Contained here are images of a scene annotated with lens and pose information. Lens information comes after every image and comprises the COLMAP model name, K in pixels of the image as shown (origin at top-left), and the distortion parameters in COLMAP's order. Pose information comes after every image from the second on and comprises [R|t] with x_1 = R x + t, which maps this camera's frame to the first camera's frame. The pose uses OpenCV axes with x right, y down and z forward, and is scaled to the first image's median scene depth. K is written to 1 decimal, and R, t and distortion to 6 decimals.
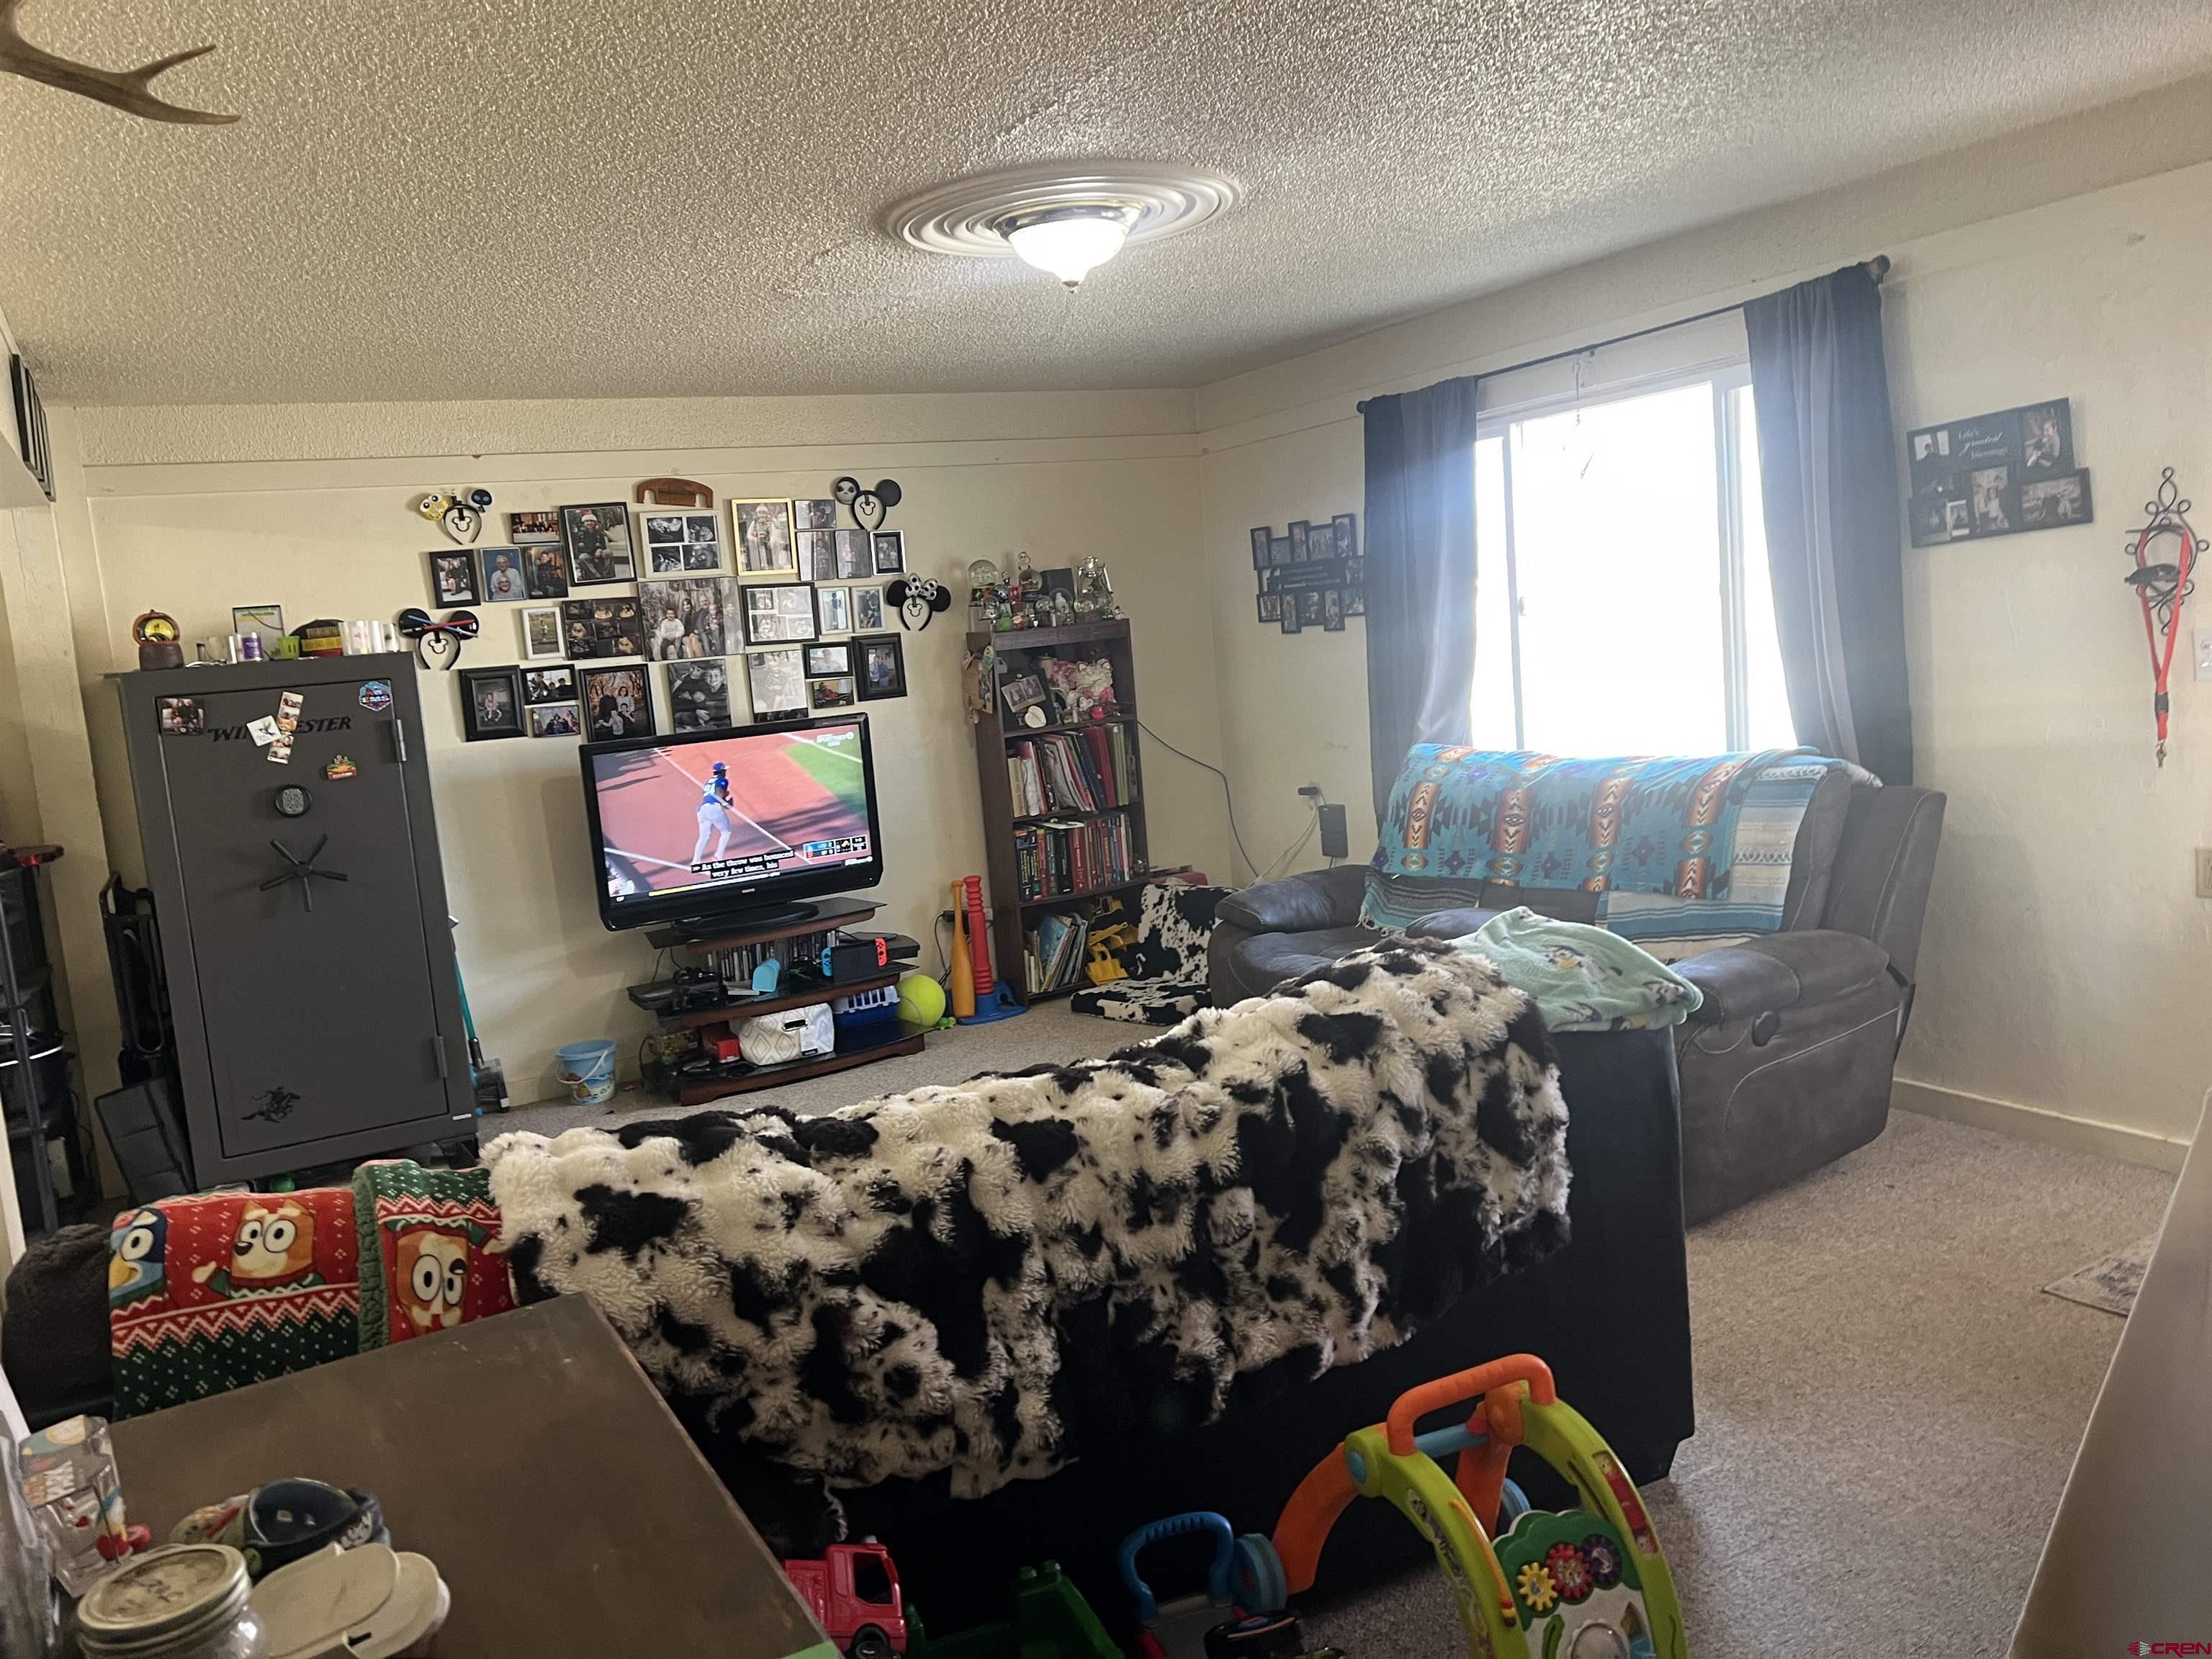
lens RADIAL K [[1670.3, 0, 1112.9], [0, 1670.3, 830.9], [0, 0, 1]] dist [0.046331, -0.020667]
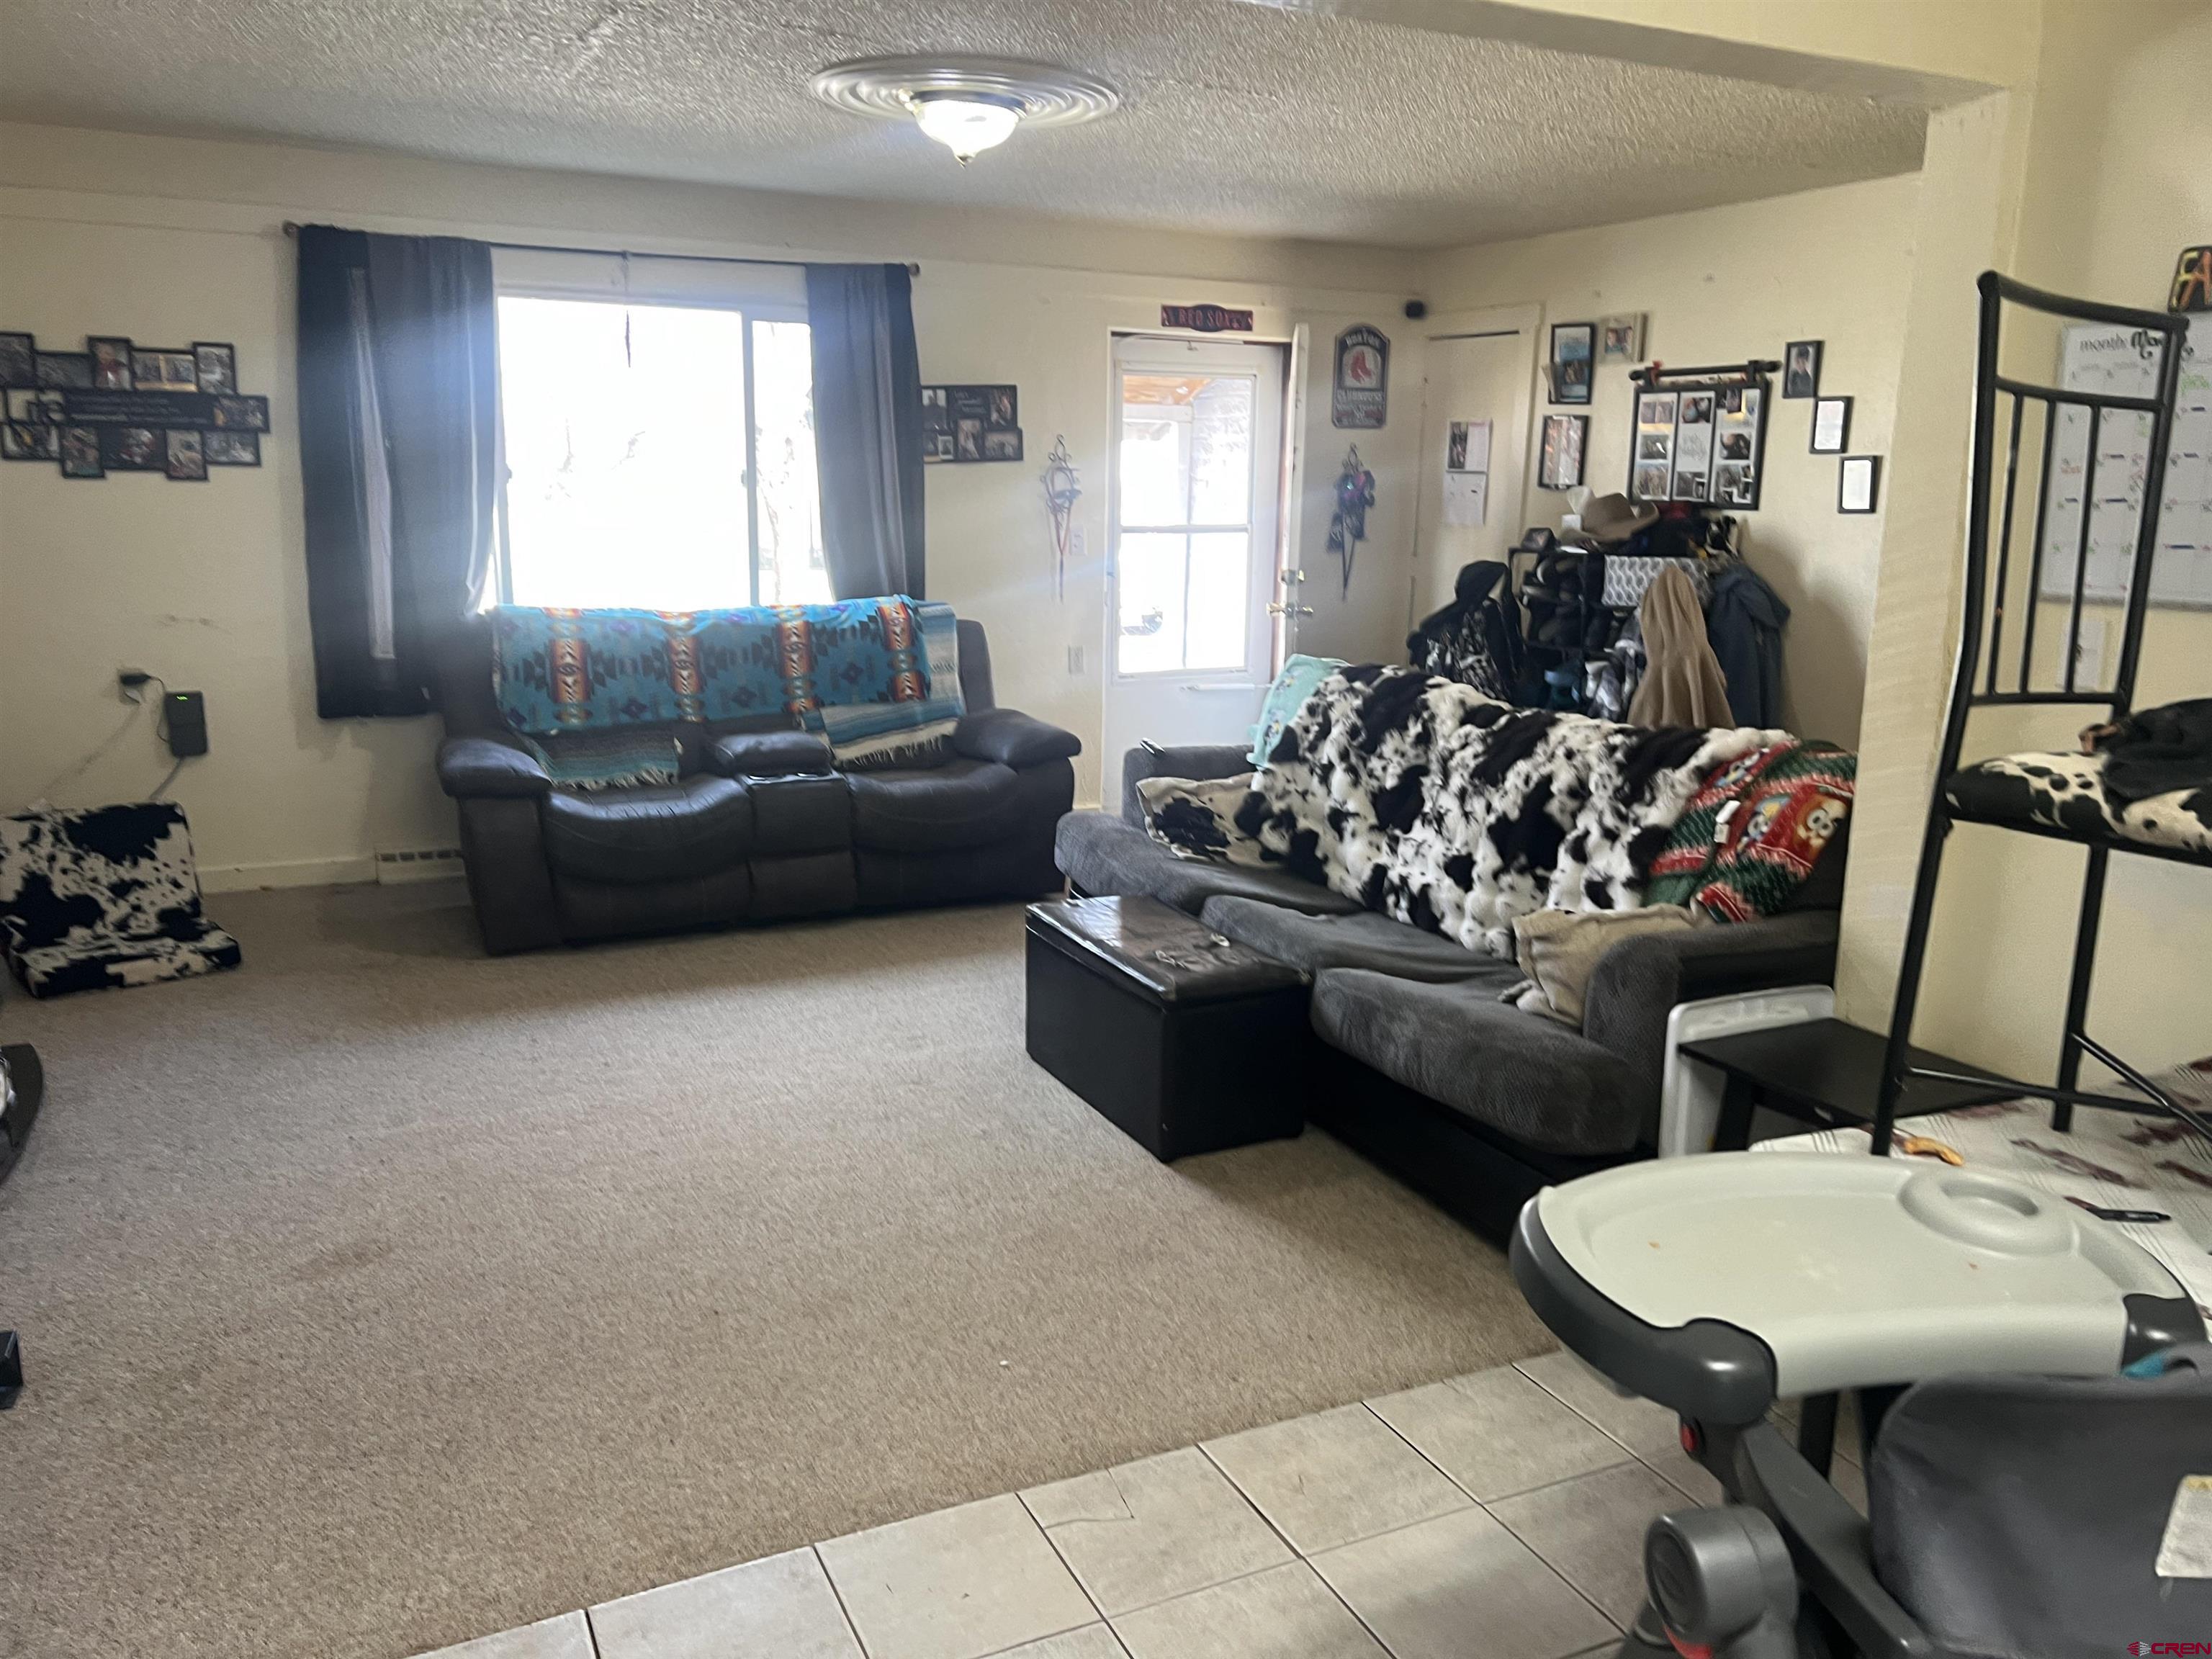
lens RADIAL K [[1670.3, 0, 1116.9], [0, 1670.3, 820.1], [0, 0, 1]] dist [0.046331, -0.020667]
pose [[0.046372, -0.110905, 0.992749, -0.992852], [0.104114, 0.988942, 0.105617, 0.008902], [-0.993484, 0.098462, 0.057406, 0.722298]]
